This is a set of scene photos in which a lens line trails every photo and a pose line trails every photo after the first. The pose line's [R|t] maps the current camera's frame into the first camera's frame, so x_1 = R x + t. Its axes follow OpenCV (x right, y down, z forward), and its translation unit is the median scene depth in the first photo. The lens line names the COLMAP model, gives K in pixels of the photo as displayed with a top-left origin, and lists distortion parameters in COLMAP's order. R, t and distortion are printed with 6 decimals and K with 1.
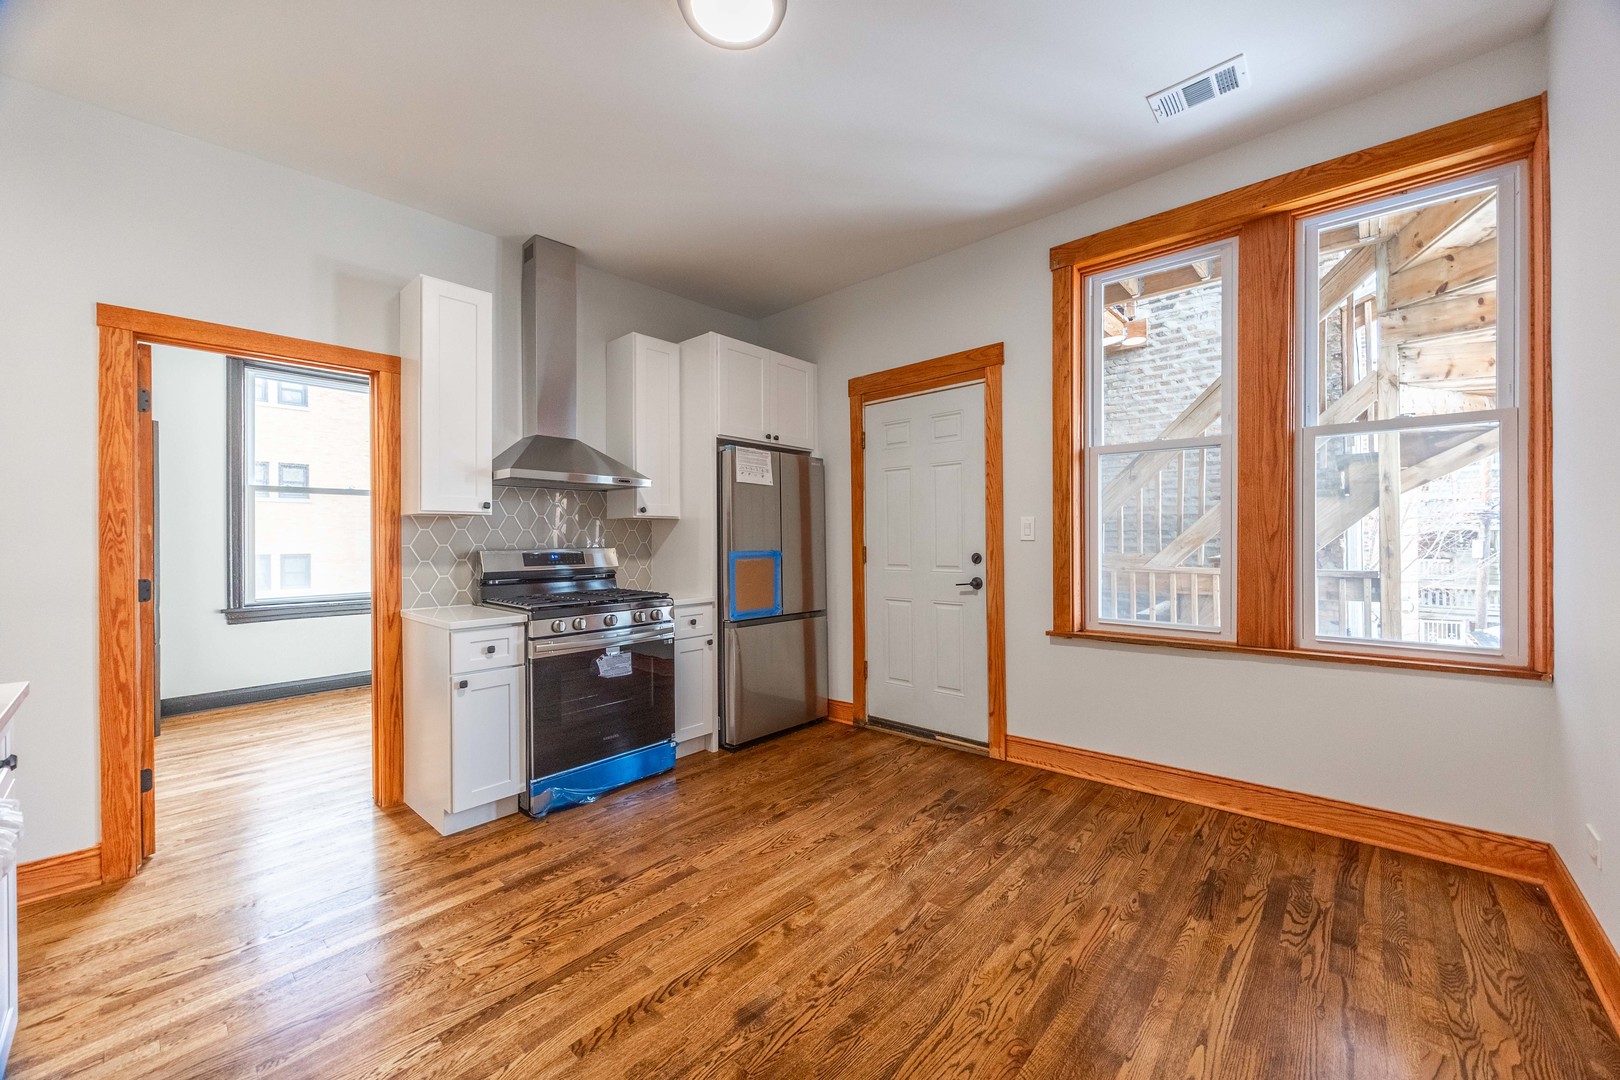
lens RADIAL K [[634.9, 0, 828.8], [0, 634.9, 535.3], [0, 0, 1]] dist [-0.002046, -0.000062]
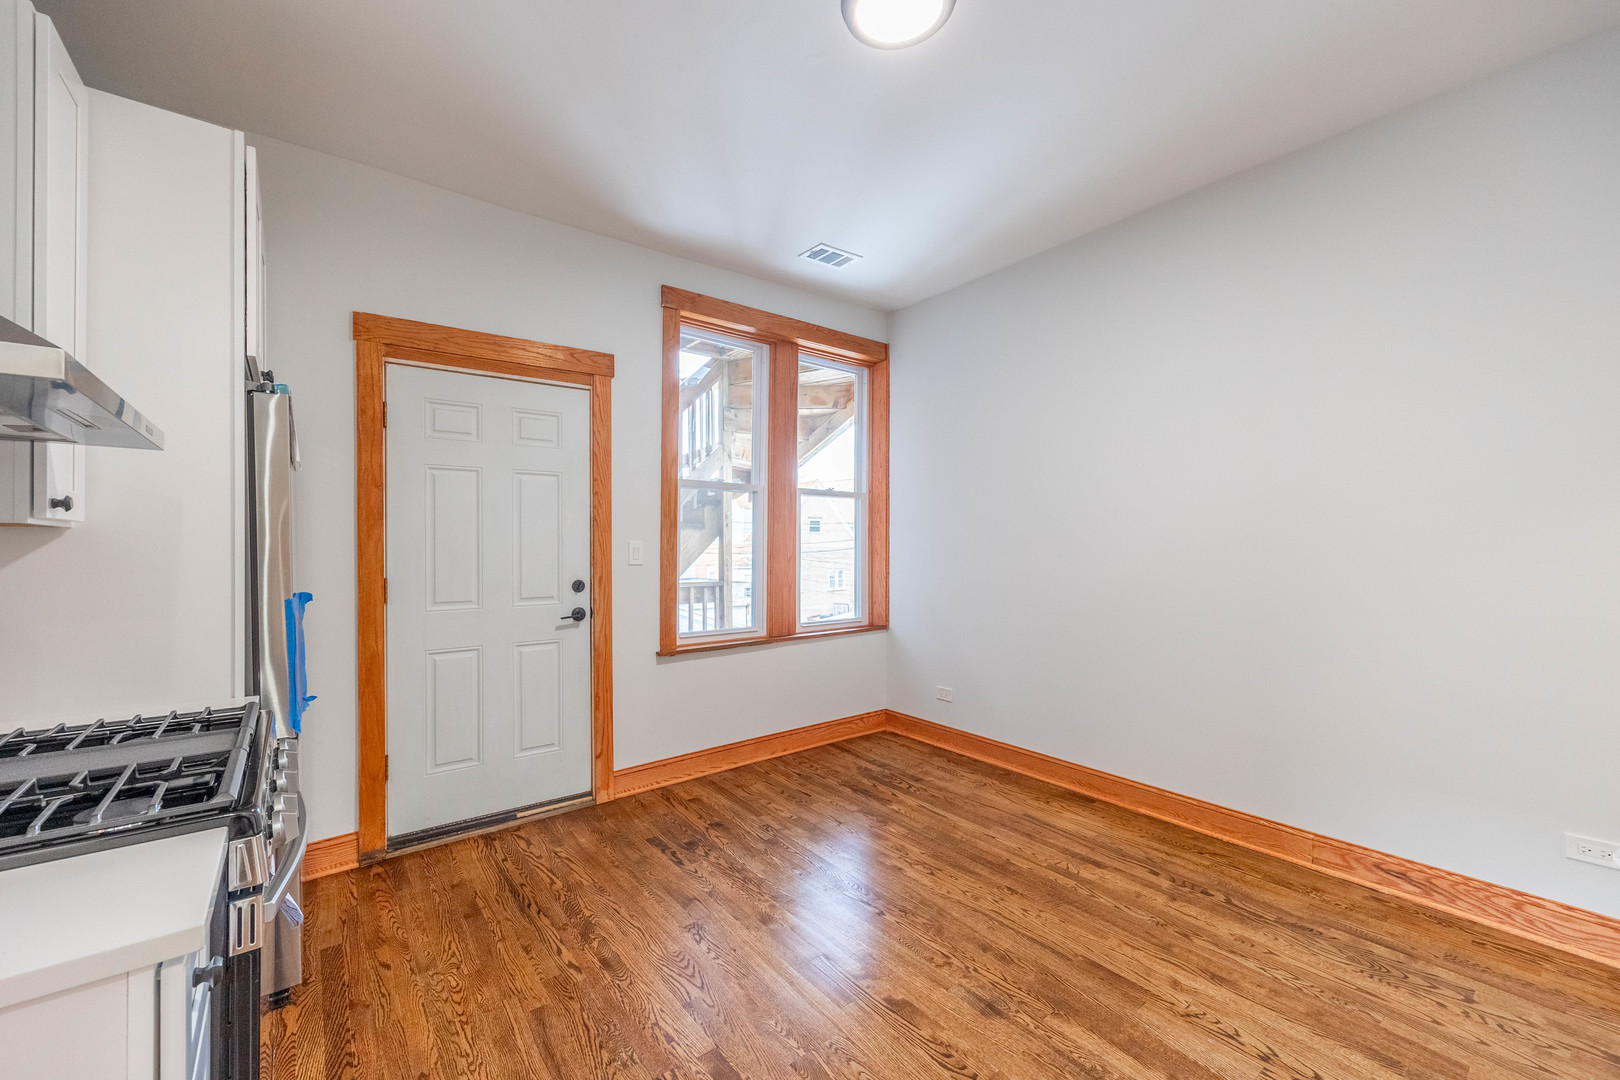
lens RADIAL K [[642.9, 0, 838.9], [0, 642.9, 542.3], [0, 0, 1]] dist [0.009360, 0.000155]
pose [[0.168377, 0.013581, 0.985629, -0.662044], [-0.004426, 0.999905, -0.013021, -0.016404], [-0.985713, -0.002170, 0.168421, 0.553973]]
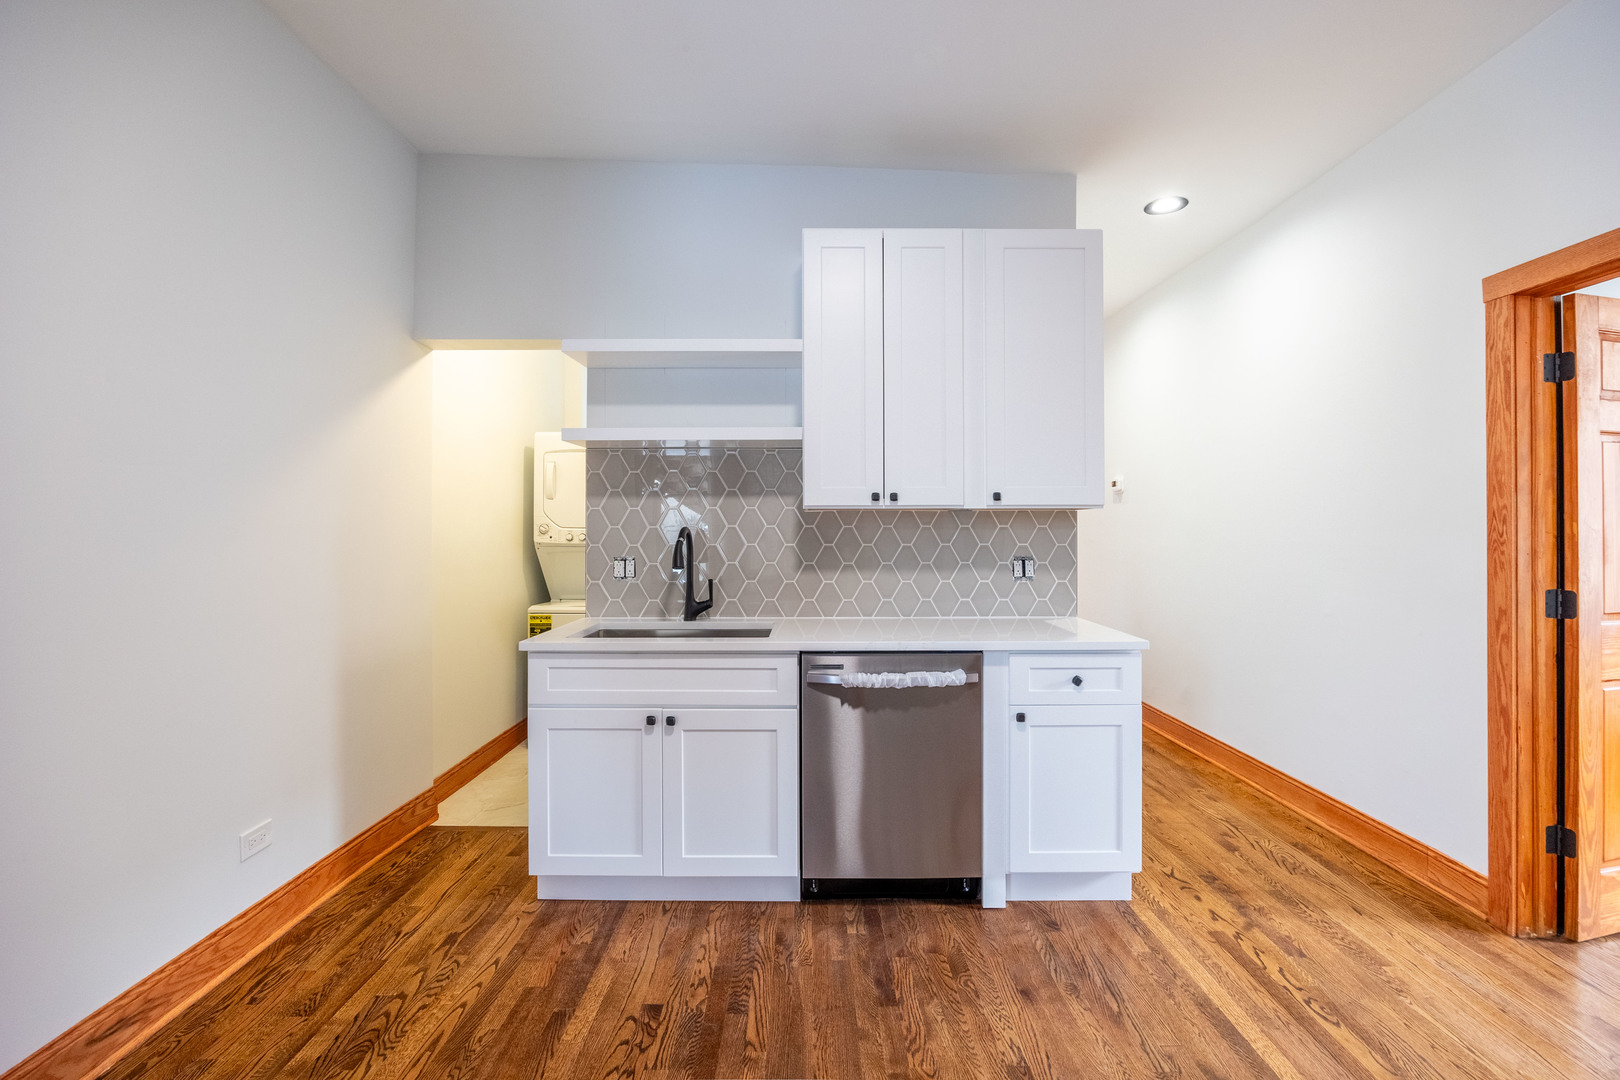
lens RADIAL K [[712.6, 0, 815.3], [0, 712.6, 528.6], [0, 0, 1]] dist [-0.022613, 0.005515]
pose [[-0.755051, 0.008370, -0.655613, 0.158642], [0.011757, 0.999931, -0.000774, -0.014161], [0.655561, -0.008292, -0.755097, 0.795028]]
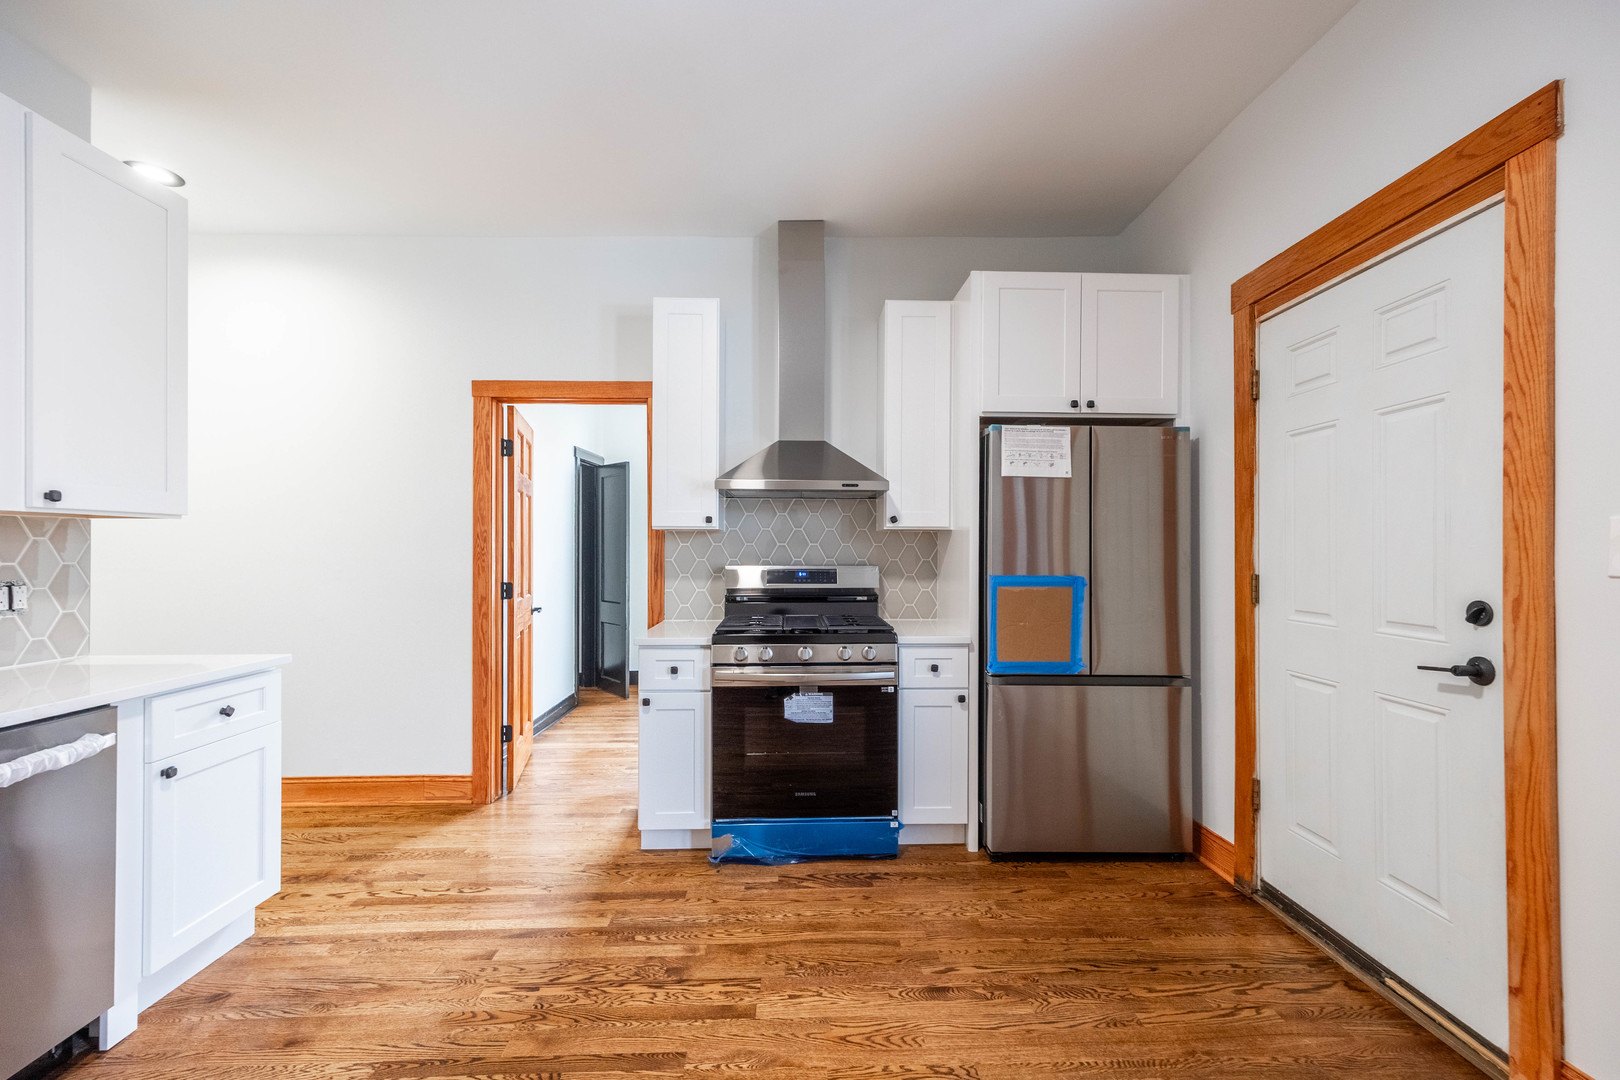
lens RADIAL K [[682.9, 0, 808.1], [0, 682.9, 544.9], [0, 0, 1]] dist [0.014098, -0.000310]
pose [[0.668451, 0.005231, -0.743738, 0.312182], [-0.002778, 0.999986, 0.004537, -0.012950], [0.743751, -0.000967, 0.668456, 0.385213]]
